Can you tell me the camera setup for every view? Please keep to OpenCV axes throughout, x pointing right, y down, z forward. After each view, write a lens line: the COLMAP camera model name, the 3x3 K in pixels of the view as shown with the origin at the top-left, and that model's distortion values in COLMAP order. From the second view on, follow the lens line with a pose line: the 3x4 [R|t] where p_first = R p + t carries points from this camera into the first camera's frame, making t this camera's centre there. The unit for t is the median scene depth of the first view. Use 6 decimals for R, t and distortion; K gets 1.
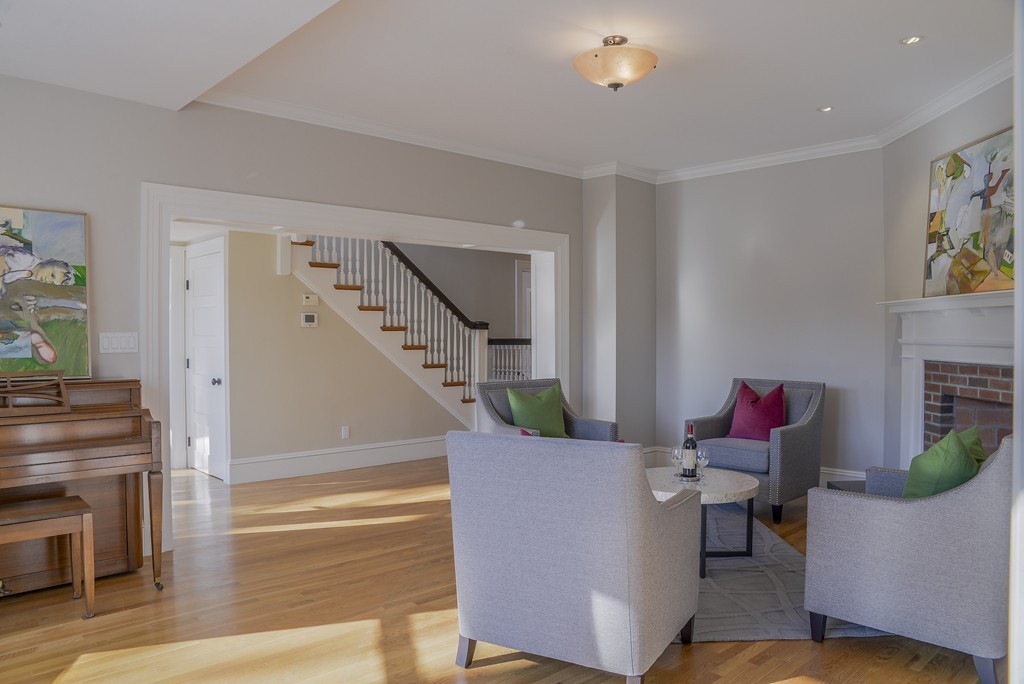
lens RADIAL K [[725.1, 0, 514.8], [0, 725.1, 337.3], [0, 0, 1]] dist [-0.044656, 0.029636]
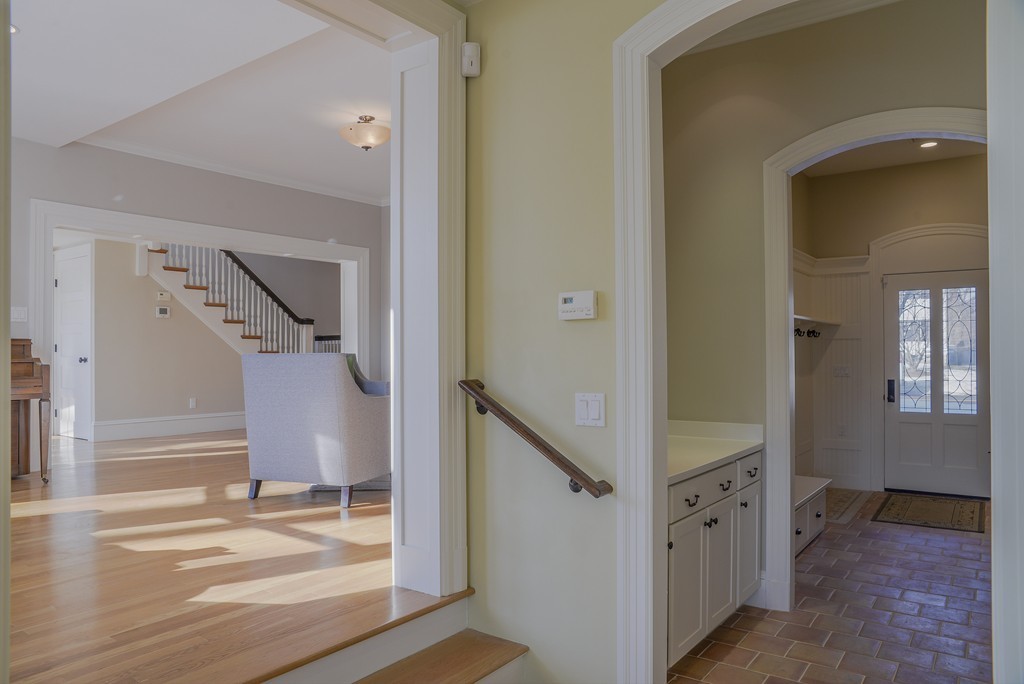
lens RADIAL K [[725.1, 0, 509.7], [0, 725.1, 350.3], [0, 0, 1]] dist [-0.044656, 0.029636]
pose [[0.986619, 0.002343, 0.163027, 0.106890], [0.001555, 0.999716, -0.023776, 0.072329], [-0.163036, 0.023712, 0.986335, -0.327938]]
